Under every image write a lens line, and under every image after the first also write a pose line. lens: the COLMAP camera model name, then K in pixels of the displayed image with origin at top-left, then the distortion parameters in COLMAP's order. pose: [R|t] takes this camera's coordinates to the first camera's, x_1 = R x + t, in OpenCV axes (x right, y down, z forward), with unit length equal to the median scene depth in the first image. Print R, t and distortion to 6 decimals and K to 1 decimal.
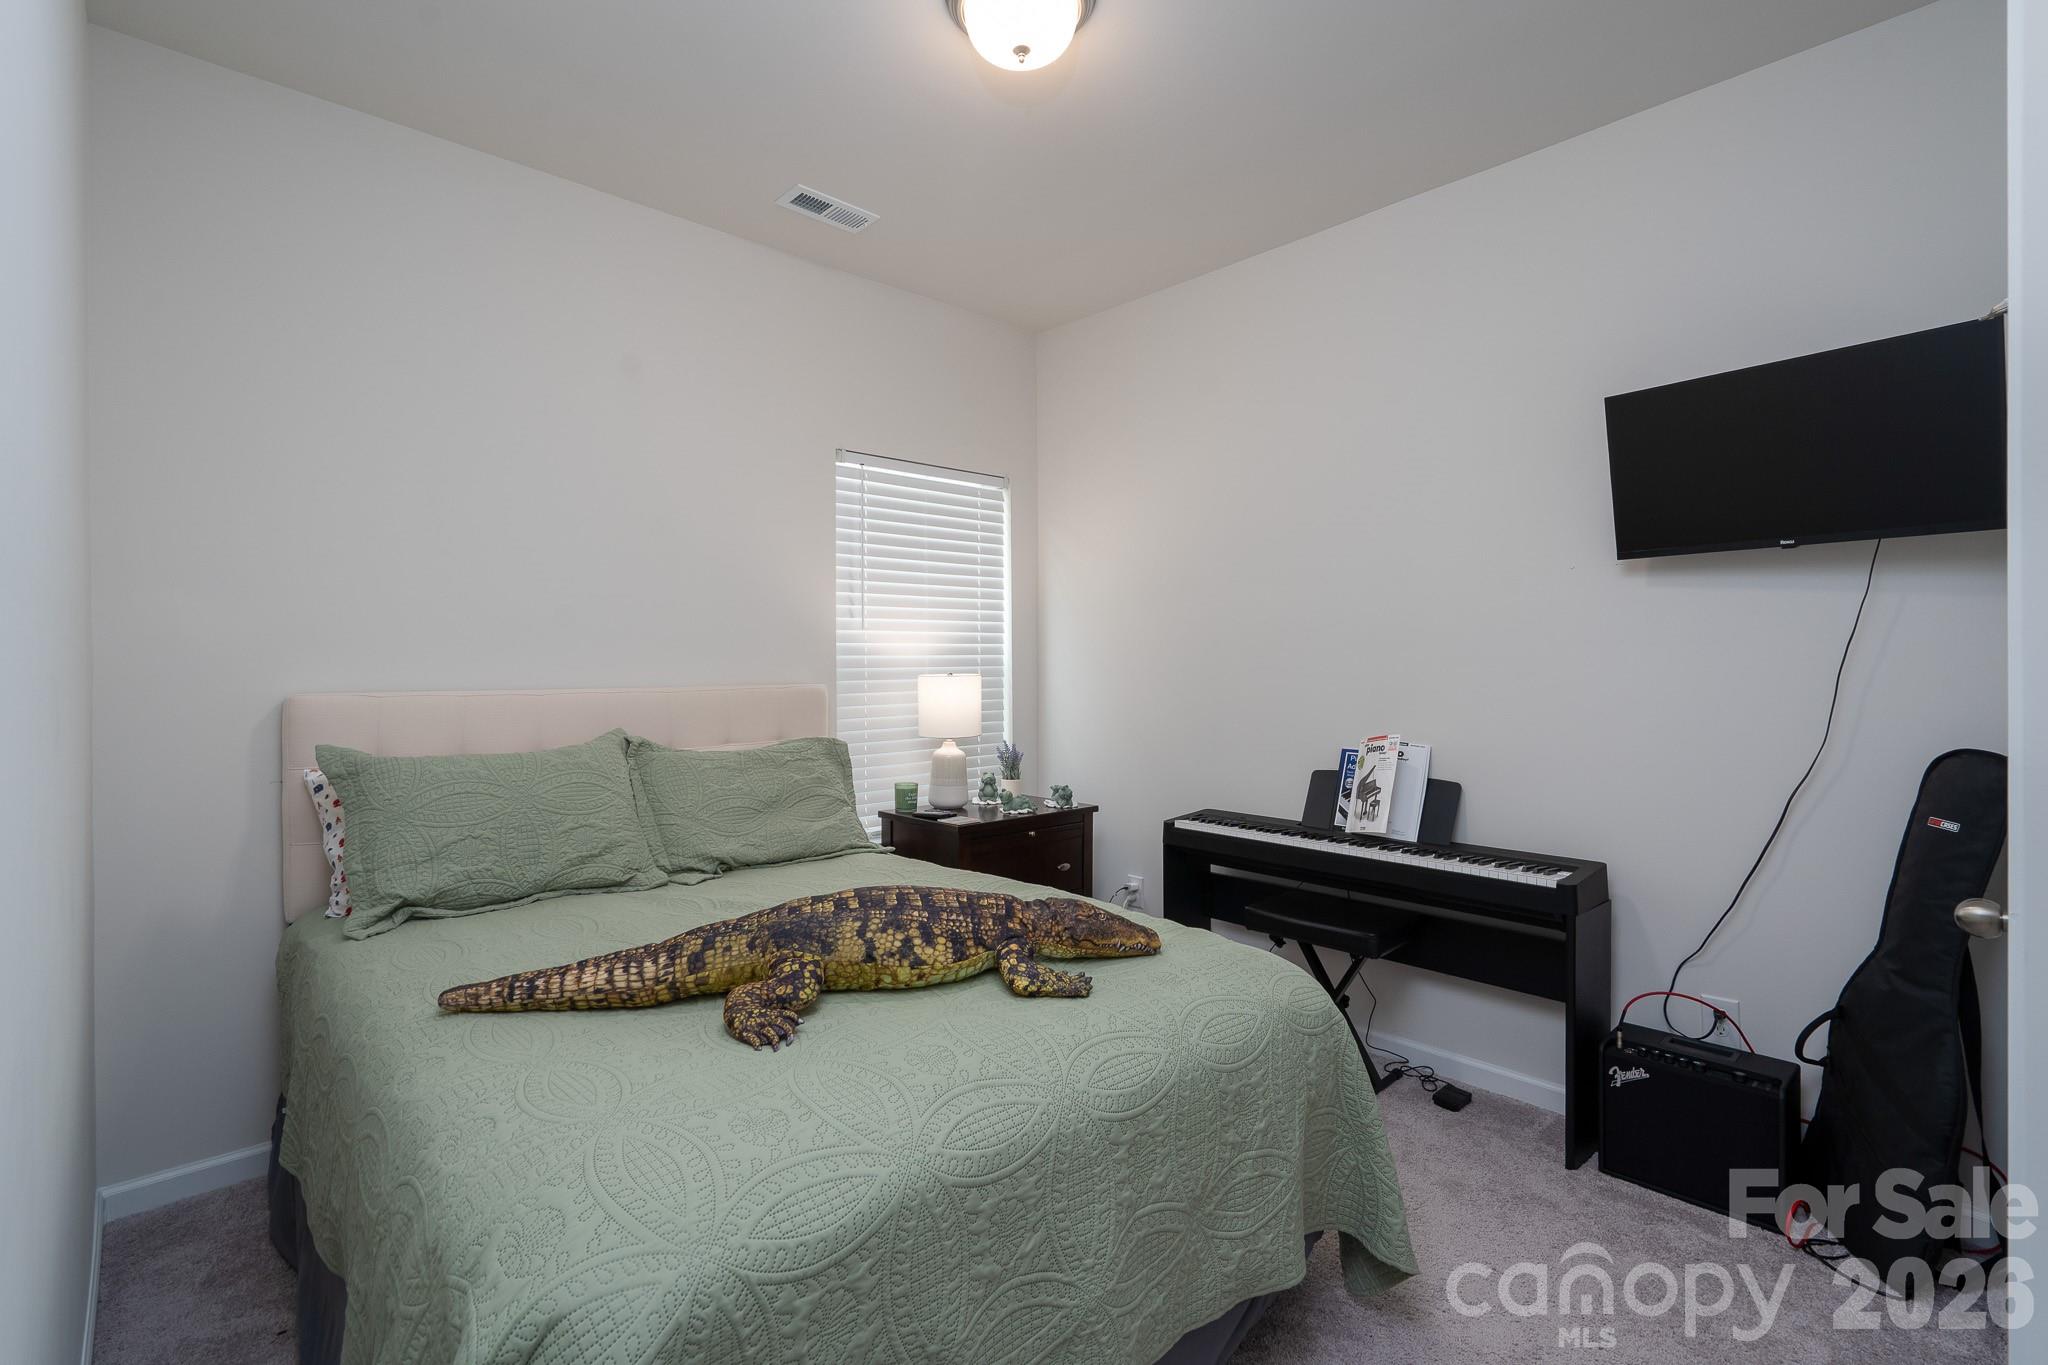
lens RADIAL K [[933.1, 0, 990.8], [0, 933.1, 655.0], [0, 0, 1]] dist [-0.002827, 0.001249]
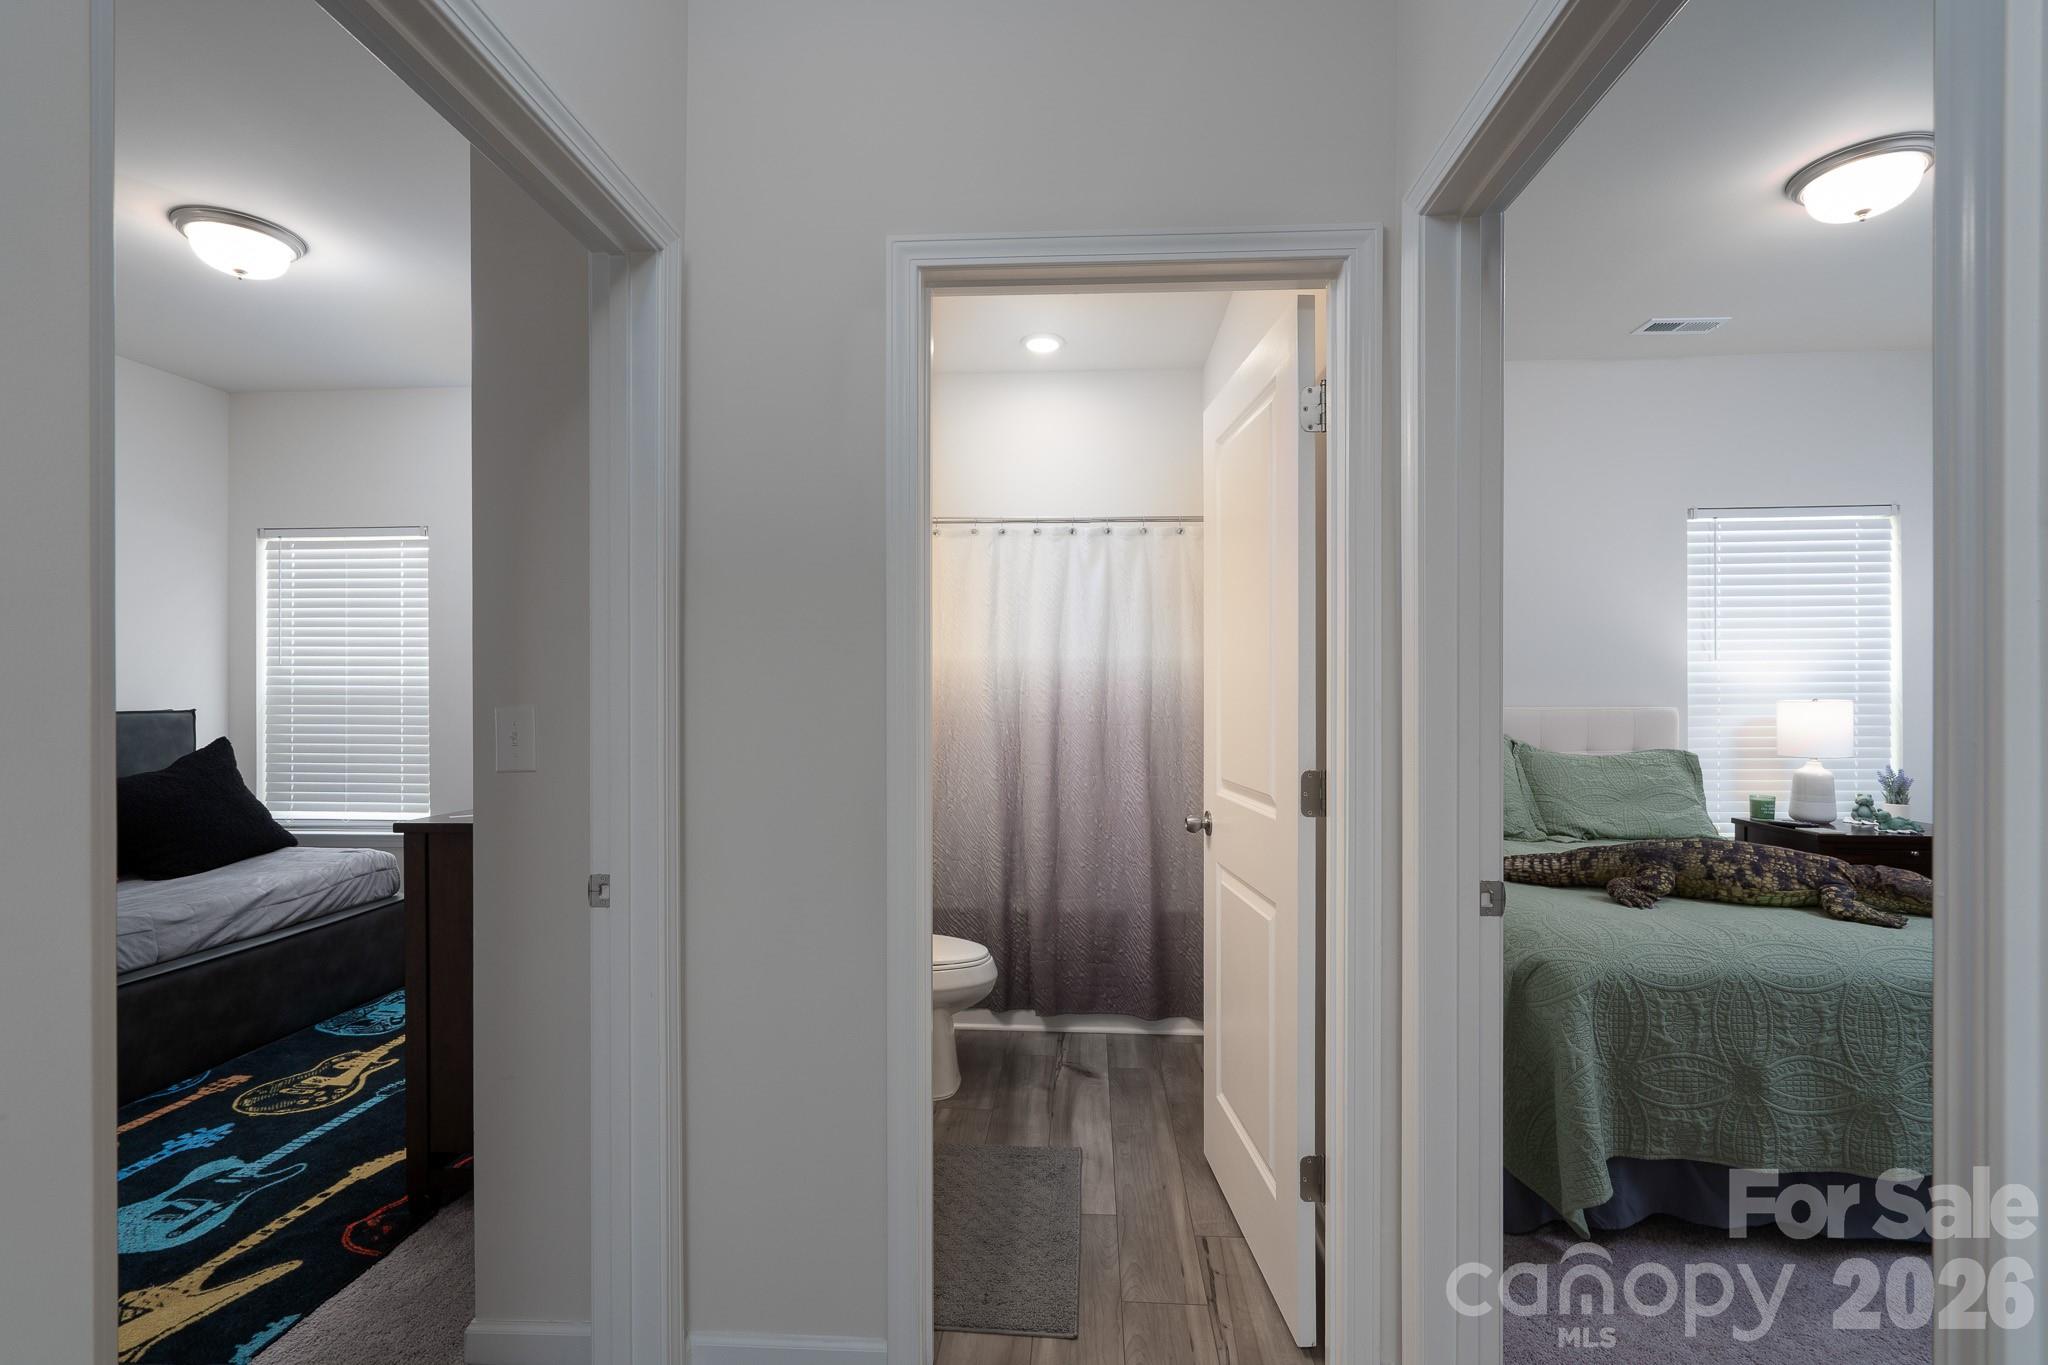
lens RADIAL K [[933.1, 0, 1015.2], [0, 933.1, 686.9], [0, 0, 1]] dist [-0.002827, 0.001249]
pose [[0.701816, 0.001530, -0.712356, 0.093849], [0.004667, 0.999966, 0.006745, -0.008128], [0.712343, -0.008058, 0.701786, -0.527181]]
